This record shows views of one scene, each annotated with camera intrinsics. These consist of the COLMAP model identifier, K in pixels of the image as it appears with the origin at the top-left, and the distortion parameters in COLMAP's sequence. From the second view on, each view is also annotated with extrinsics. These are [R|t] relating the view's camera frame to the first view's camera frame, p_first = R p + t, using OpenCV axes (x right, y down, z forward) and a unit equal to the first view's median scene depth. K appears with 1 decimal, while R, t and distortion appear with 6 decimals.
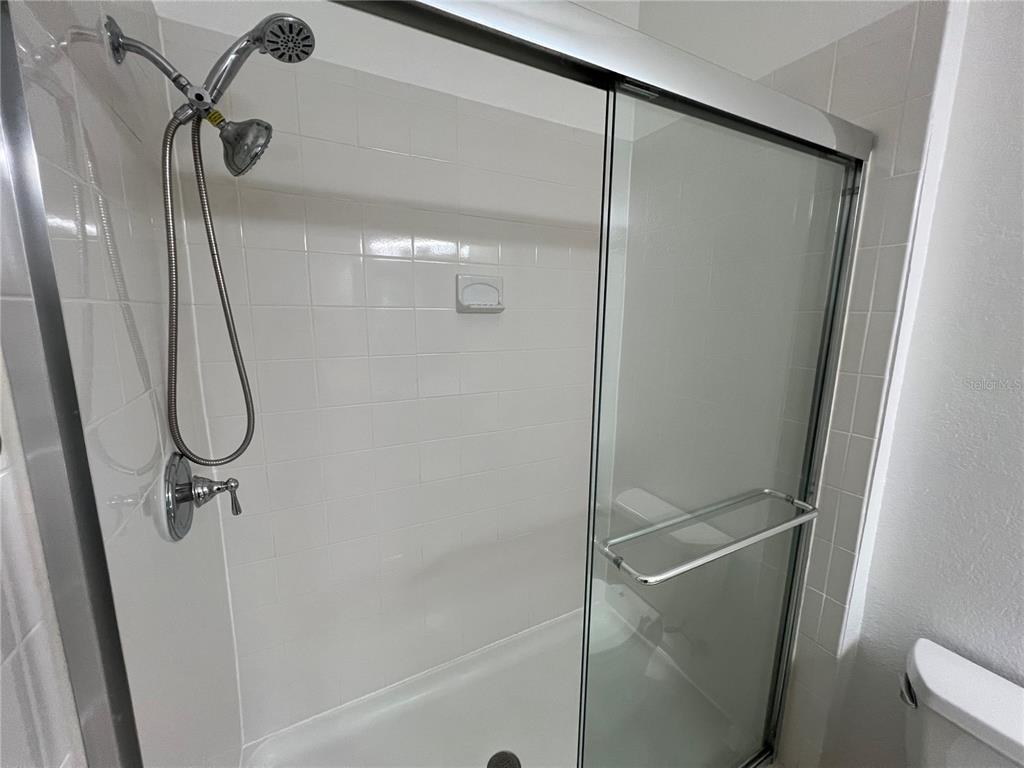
lens RADIAL K [[409.2, 0, 510.6], [0, 409.2, 382.9], [0, 0, 1]] dist [-0.000907, -0.000240]
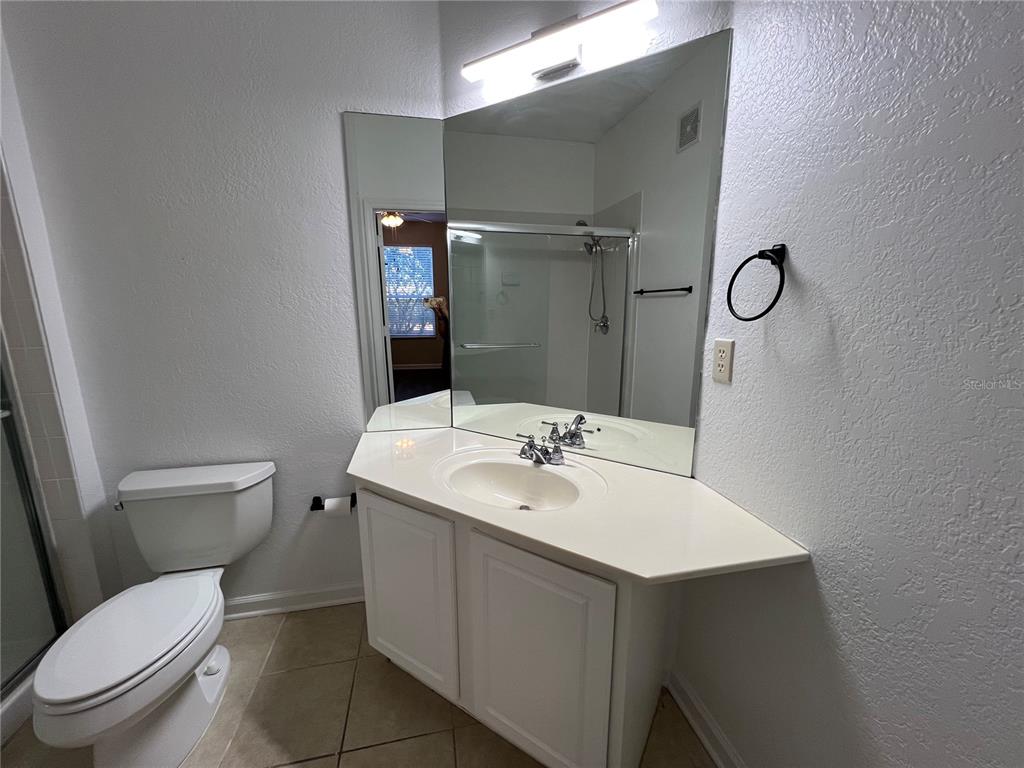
lens RADIAL K [[409.2, 0, 510.6], [0, 409.2, 382.9], [0, 0, 1]] dist [-0.000907, -0.000240]
pose [[0.270184, -0.202566, 0.941258, 0.017629], [0.172275, 0.972012, 0.159733, 0.312379], [-0.947271, 0.118998, 0.297519, -0.870002]]
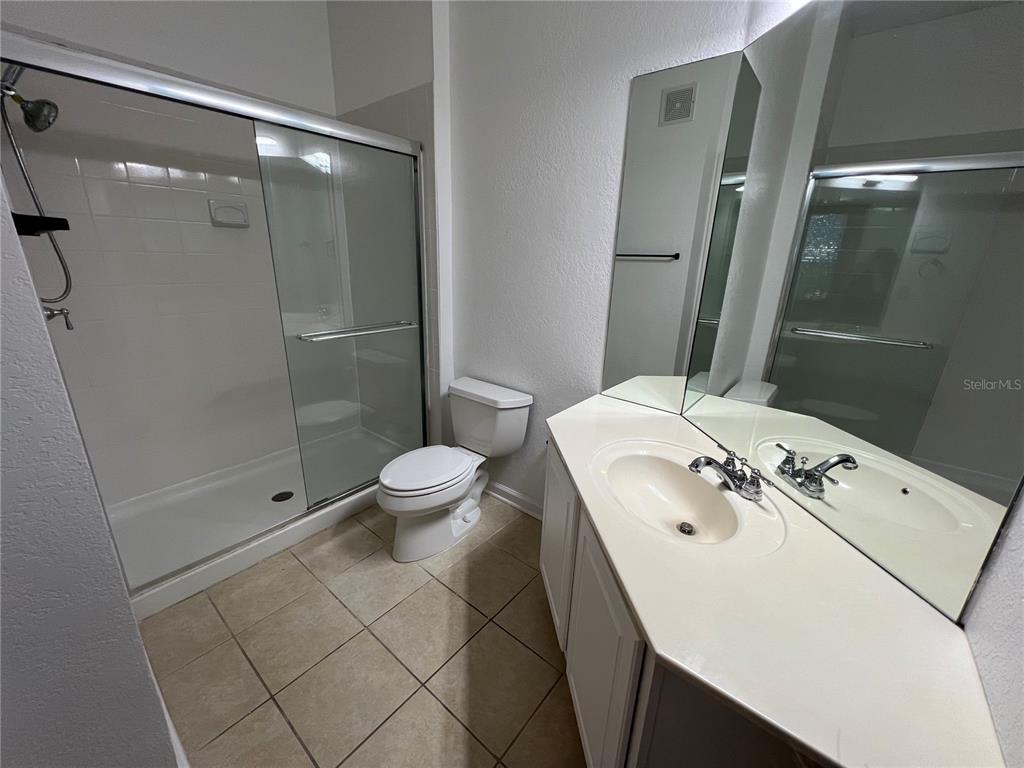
lens RADIAL K [[409.2, 0, 510.6], [0, 409.2, 382.9], [0, 0, 1]] dist [-0.000907, -0.000240]
pose [[0.921173, -0.099897, 0.376114, 0.382126], [0.047485, 0.988122, 0.146149, 0.345600], [-0.386246, -0.116768, 0.914975, -1.301538]]
